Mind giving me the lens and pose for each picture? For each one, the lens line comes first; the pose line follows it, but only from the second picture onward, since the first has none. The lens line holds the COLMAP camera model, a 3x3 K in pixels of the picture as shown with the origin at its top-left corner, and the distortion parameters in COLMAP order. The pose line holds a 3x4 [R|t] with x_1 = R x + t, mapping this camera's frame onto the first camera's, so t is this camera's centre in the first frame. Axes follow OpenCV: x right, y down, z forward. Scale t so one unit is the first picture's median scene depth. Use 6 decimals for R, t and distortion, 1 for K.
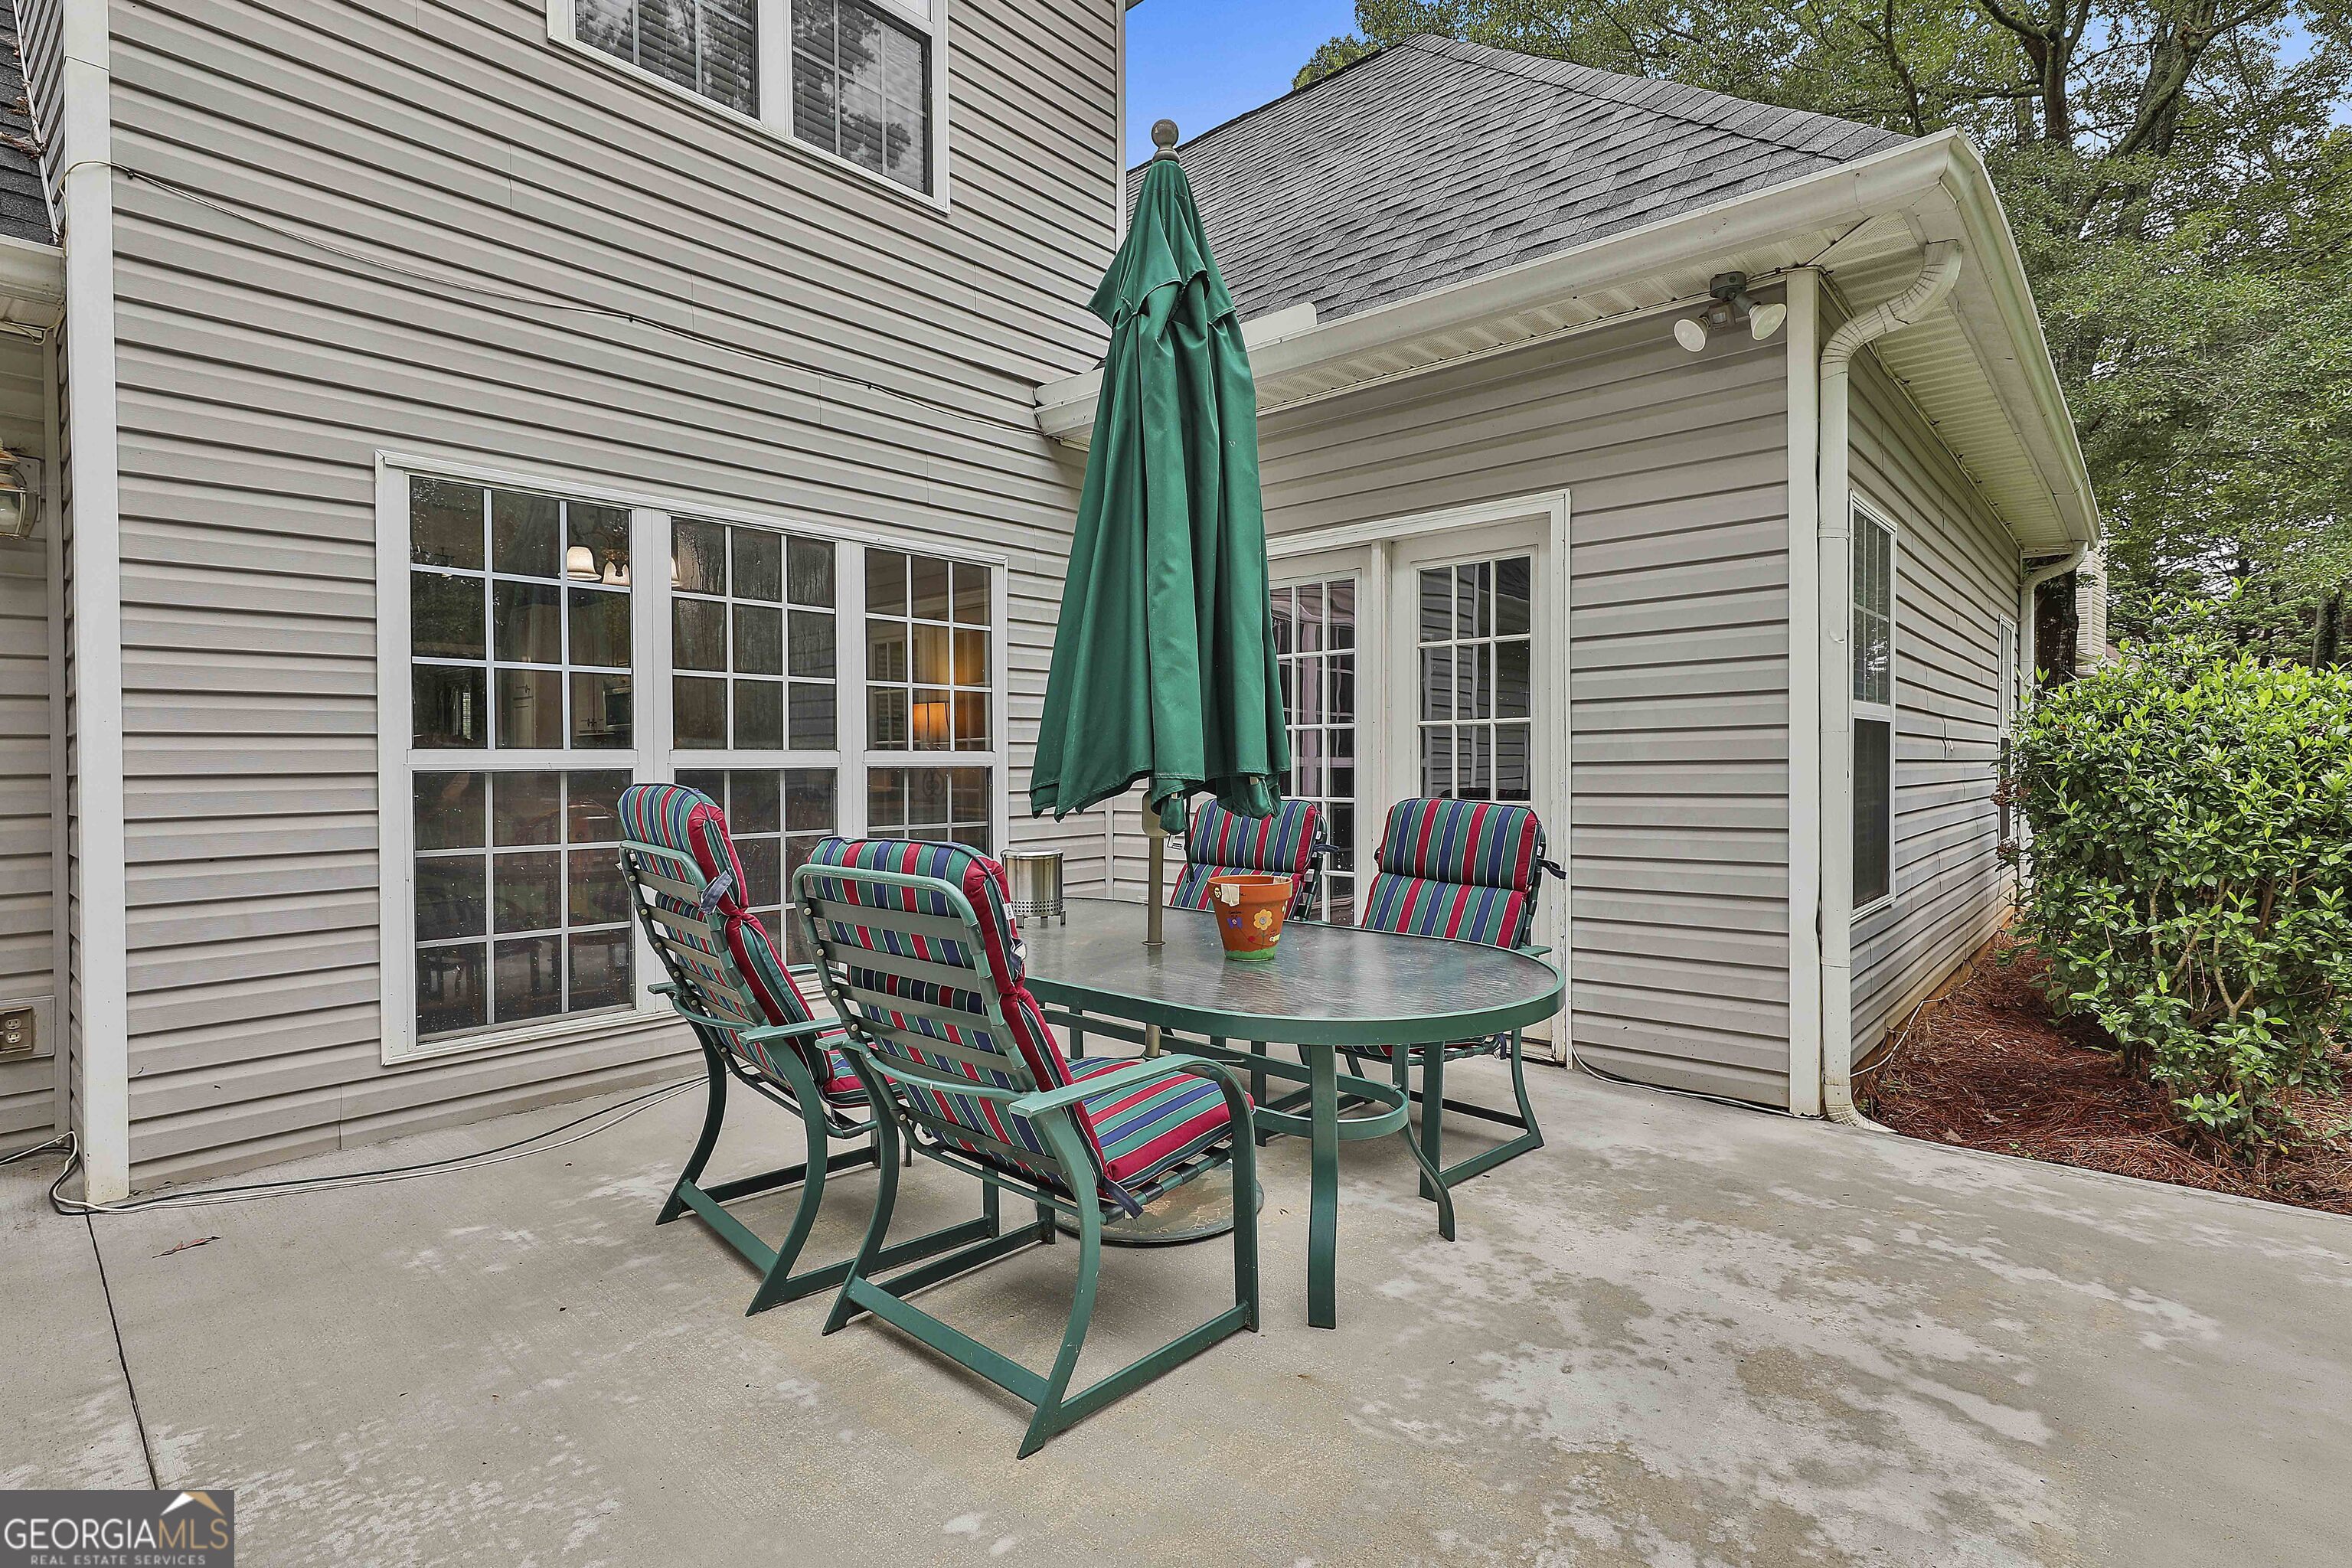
lens RADIAL K [[1135.4, 0, 1181.7], [0, 1135.4, 775.2], [0, 0, 1]] dist [-0.002083, 0.003692]
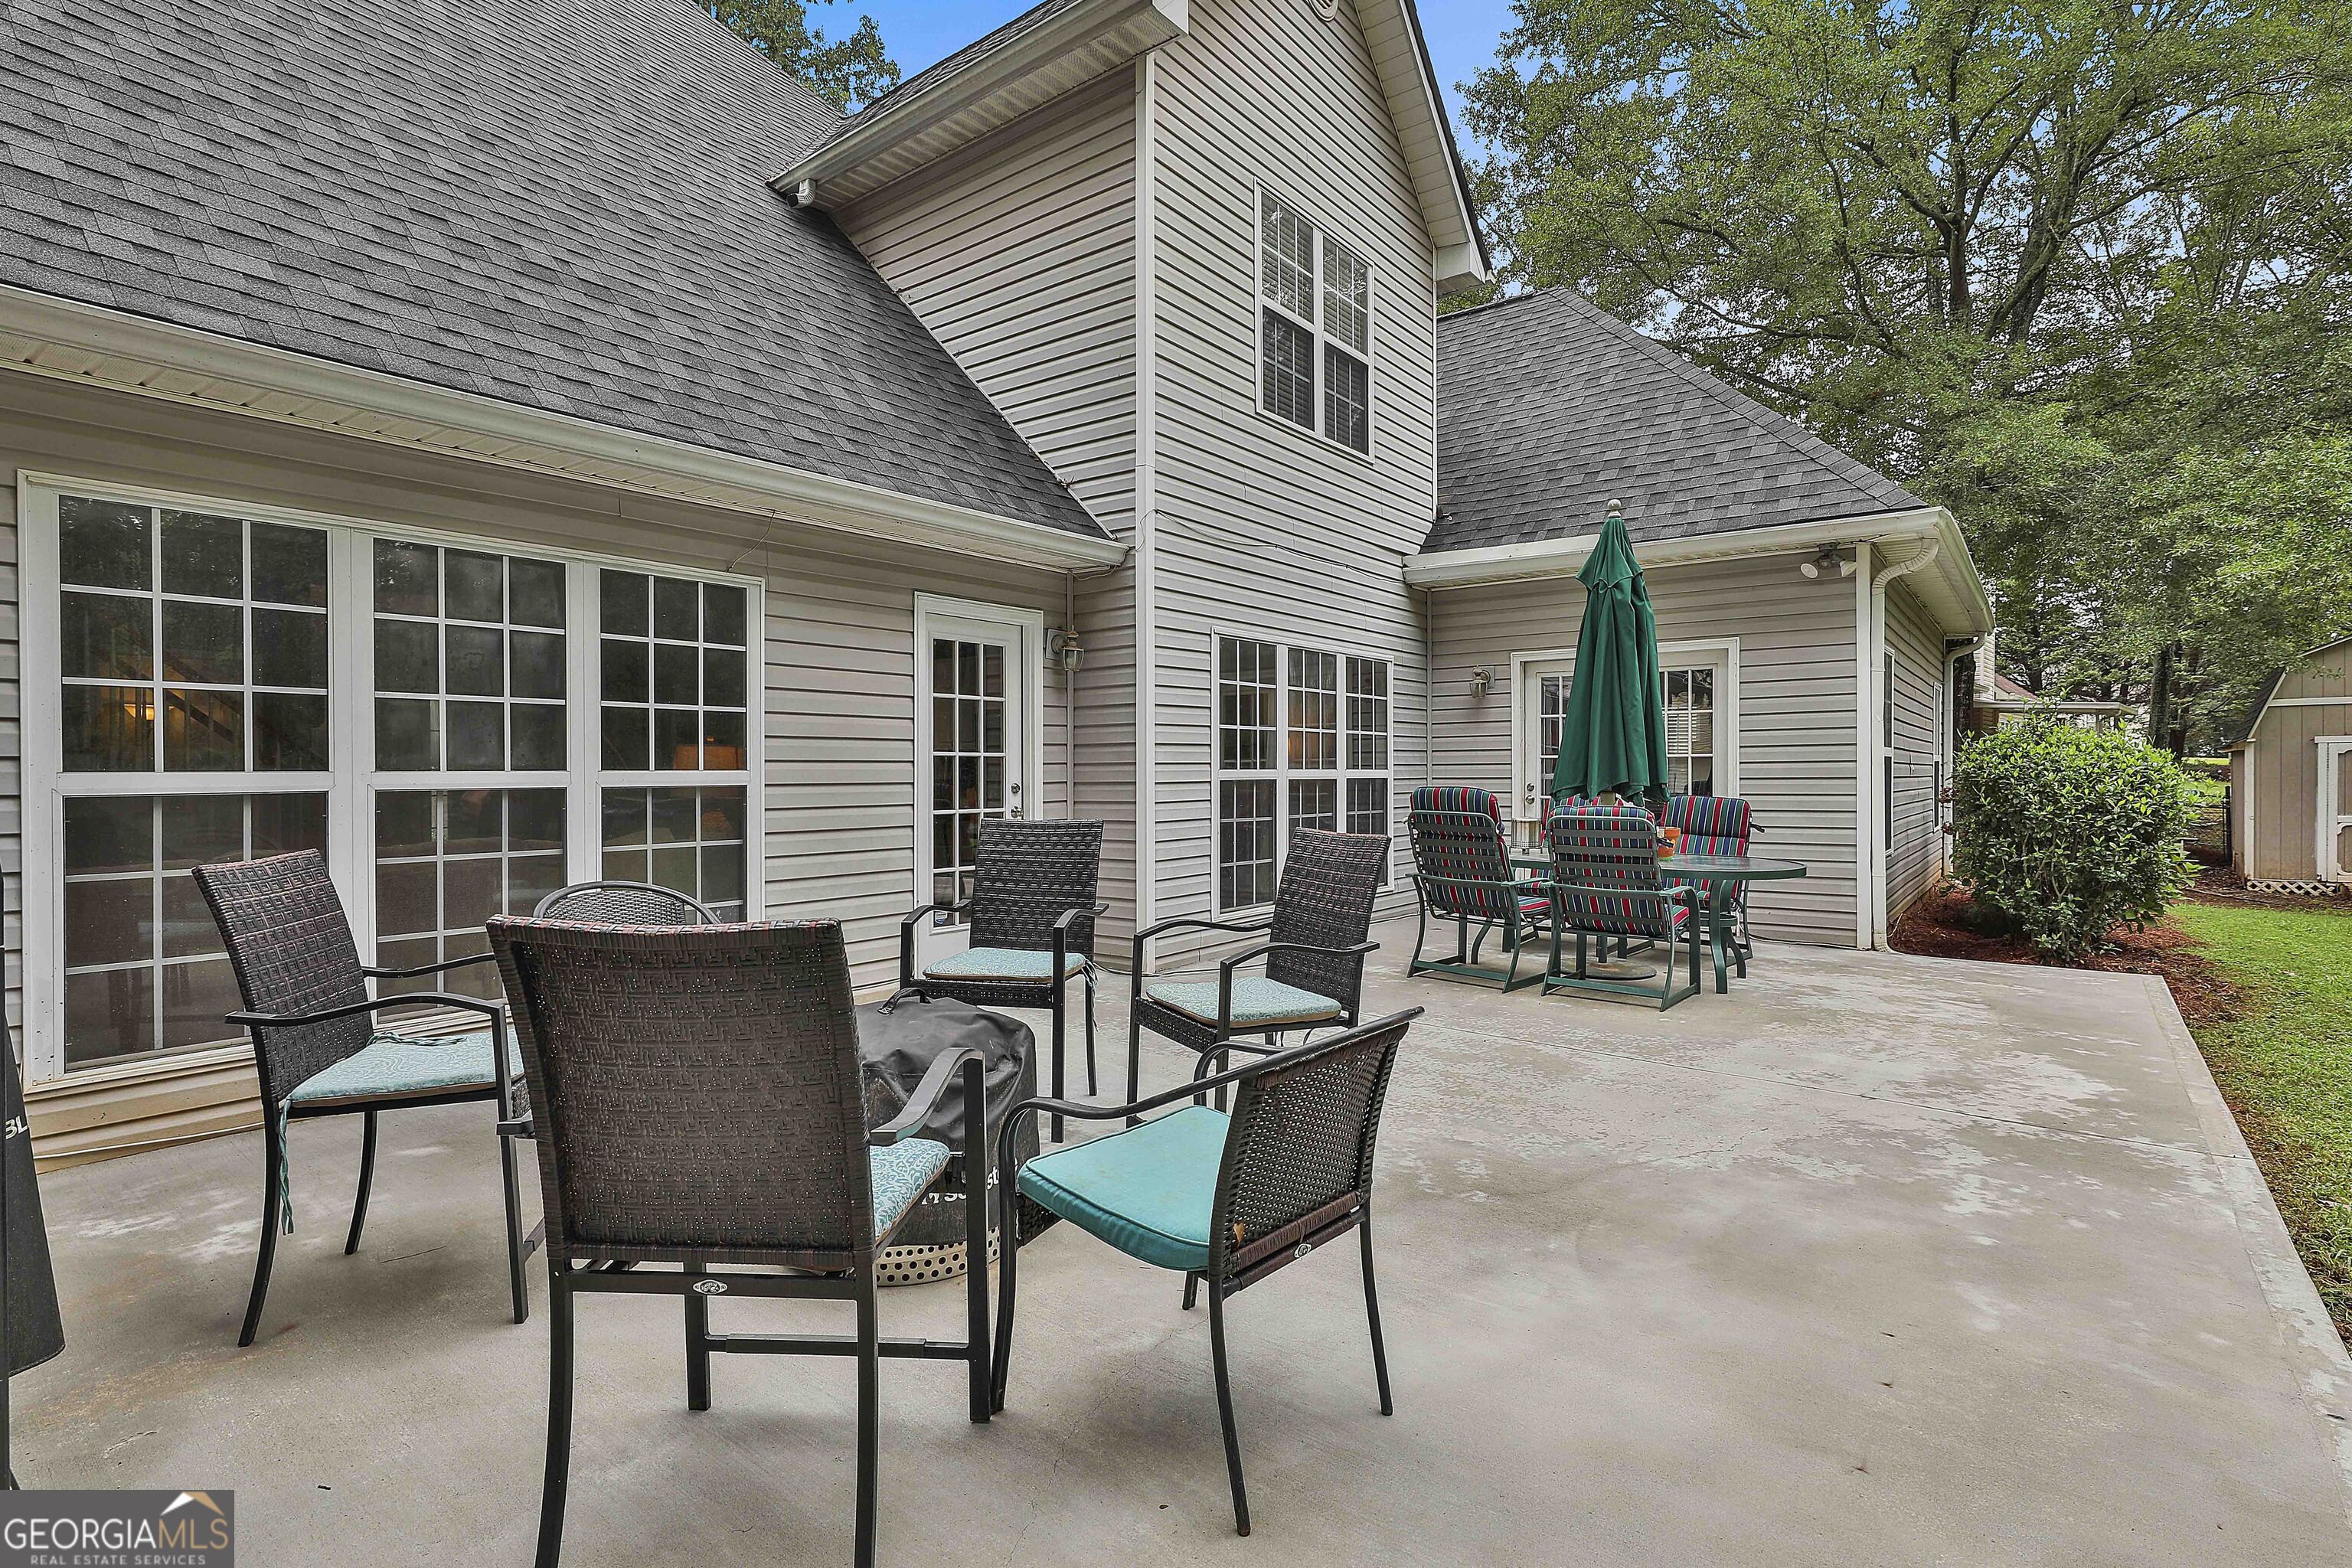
lens RADIAL K [[1135.4, 0, 1181.7], [0, 1135.4, 775.2], [0, 0, 1]] dist [-0.002083, 0.003692]
pose [[0.997987, 0.004318, 0.063264, -0.809649], [-0.003802, 0.999959, -0.008271, 0.004406], [-0.063297, 0.008014, 0.997963, -0.970330]]
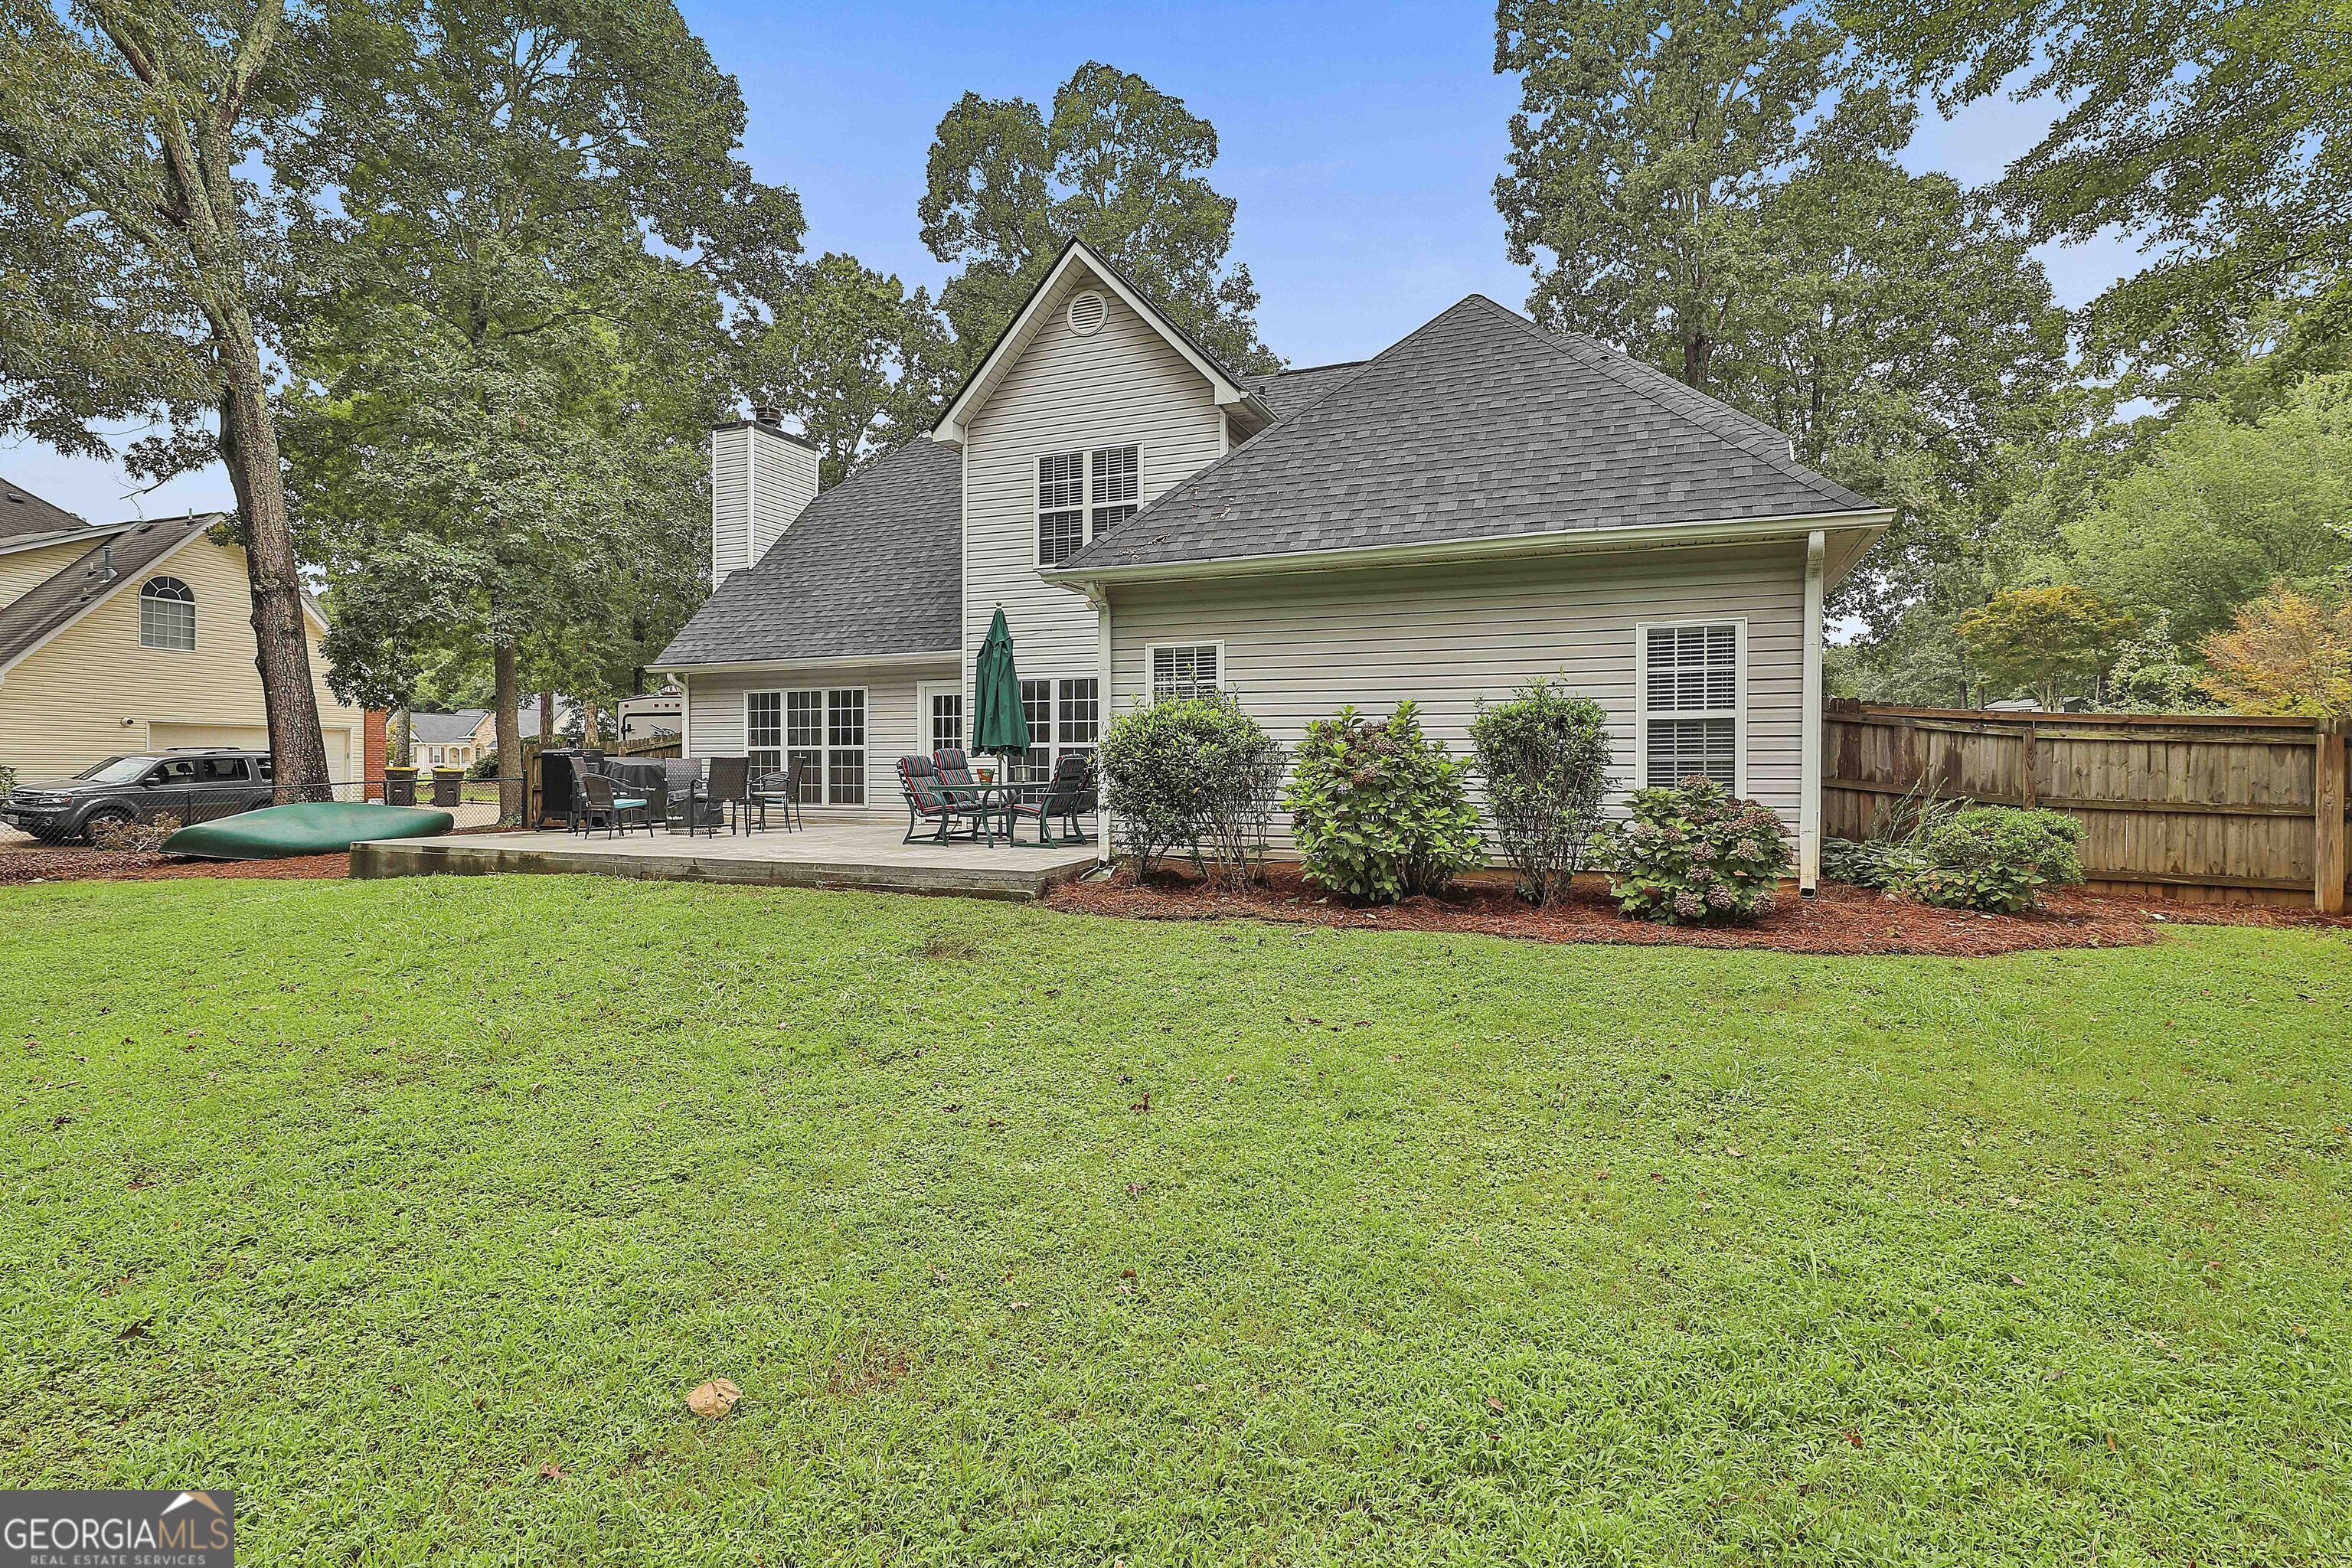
lens RADIAL K [[1135.4, 0, 1181.7], [0, 1135.4, 775.2], [0, 0, 1]] dist [-0.002083, 0.003692]
pose [[0.314142, 0.013482, -0.949280, 3.491651], [-0.015640, 0.999837, 0.009024, 0.049185], [0.949247, 0.012012, 0.314301, 0.229492]]
